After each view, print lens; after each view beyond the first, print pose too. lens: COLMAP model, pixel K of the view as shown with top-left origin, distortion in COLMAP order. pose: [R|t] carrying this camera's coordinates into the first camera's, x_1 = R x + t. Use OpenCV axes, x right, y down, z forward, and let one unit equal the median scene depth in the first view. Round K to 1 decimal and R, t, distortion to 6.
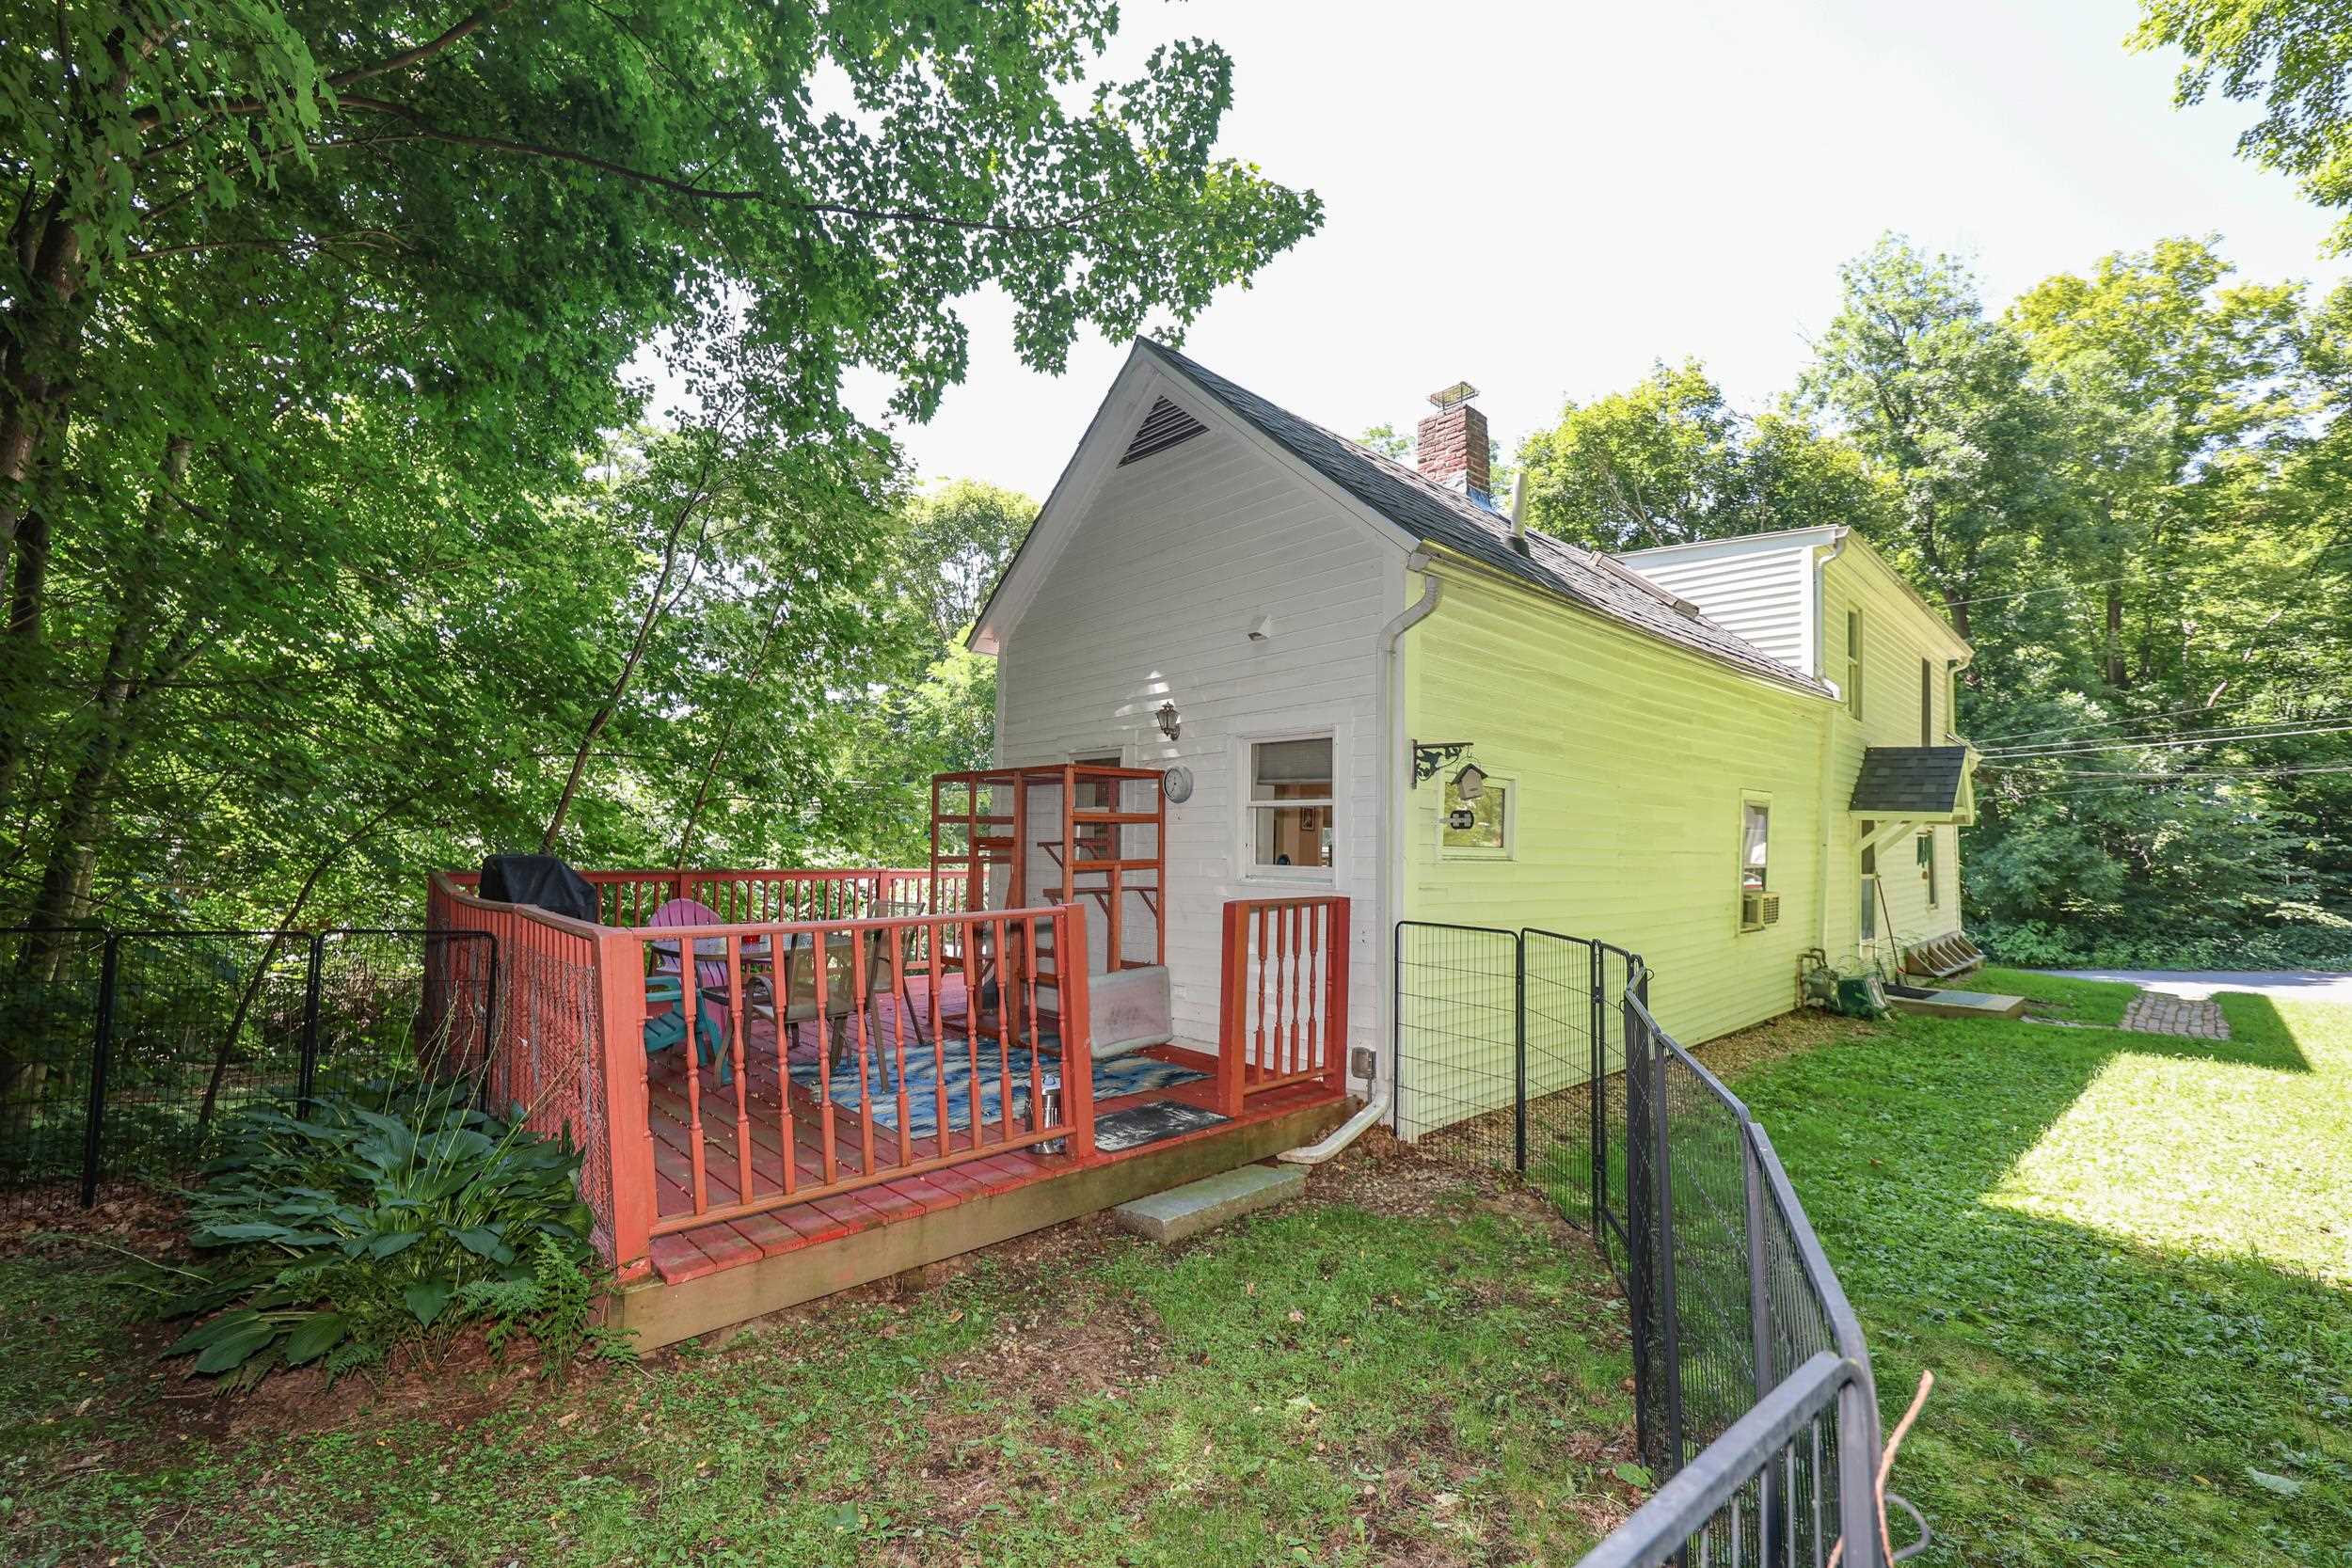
lens RADIAL K [[1029.1, 0, 1168.2], [0, 1029.1, 792.5], [0, 0, 1]] dist [-0.000741, -0.000208]
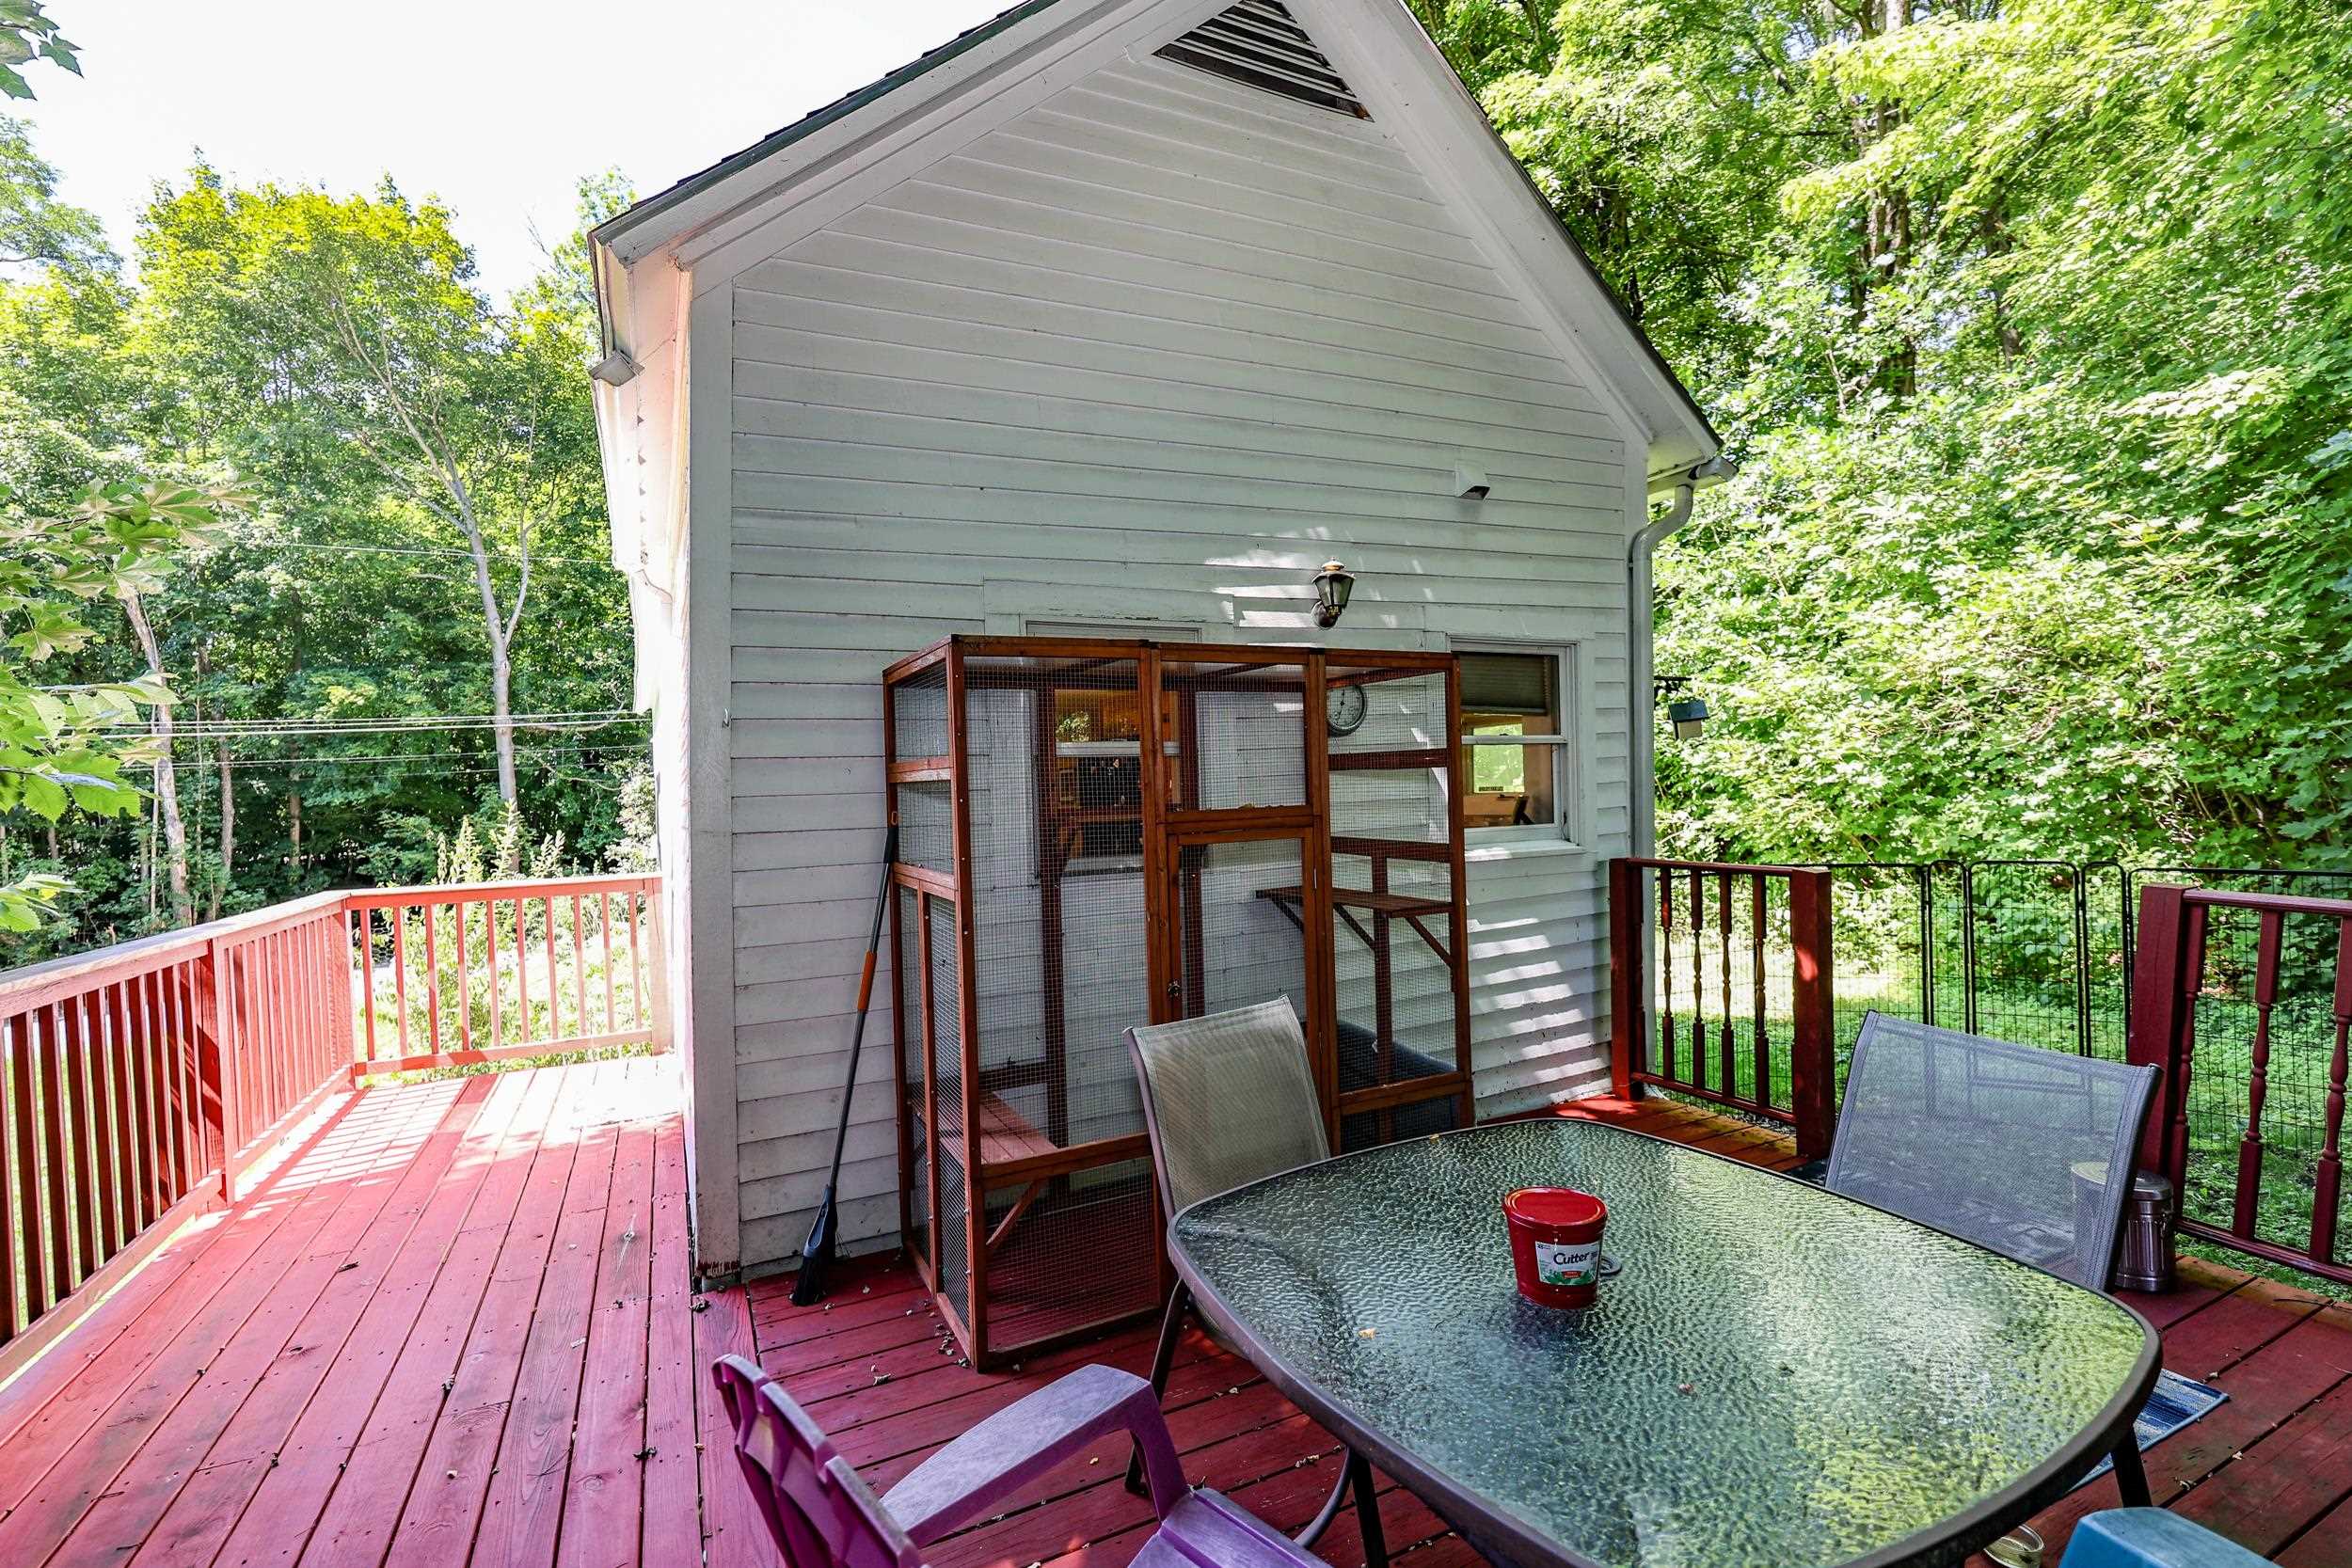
lens RADIAL K [[1029.1, 0, 1168.2], [0, 1029.1, 792.5], [0, 0, 1]] dist [-0.000741, -0.000208]
pose [[0.320792, -0.046654, 0.946000, -0.590431], [-0.013169, 0.998470, 0.053707, 0.016522], [-0.947058, -0.029687, 0.319687, 0.892788]]
